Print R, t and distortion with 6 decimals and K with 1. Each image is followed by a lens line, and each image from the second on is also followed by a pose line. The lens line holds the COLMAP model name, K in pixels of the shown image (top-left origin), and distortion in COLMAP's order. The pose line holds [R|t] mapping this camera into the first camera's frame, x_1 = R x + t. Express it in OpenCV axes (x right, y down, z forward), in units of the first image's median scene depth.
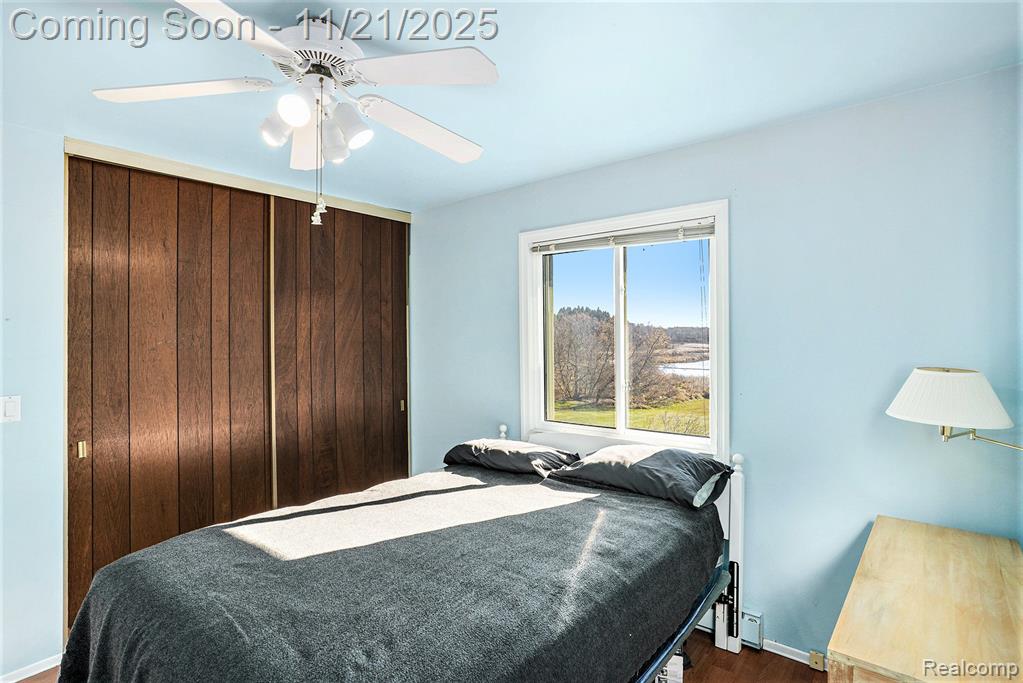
lens RADIAL K [[513.9, 0, 513.7], [0, 513.9, 343.4], [0, 0, 1]] dist [-0.089423, 0.048791]
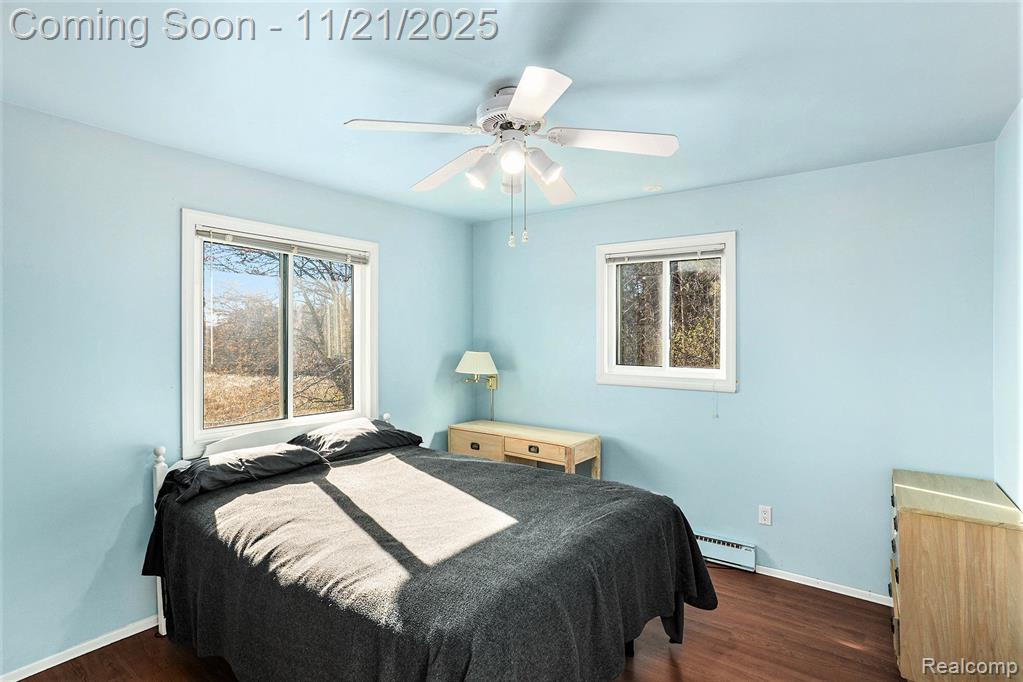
lens RADIAL K [[513.9, 0, 513.7], [0, 513.9, 342.9], [0, 0, 1]] dist [-0.089423, 0.048791]
pose [[-0.034585, -0.000785, 0.999401, -1.110207], [0.003907, 0.999992, 0.000921, 0.004880], [-0.999394, 0.003936, -0.034582, 0.679387]]
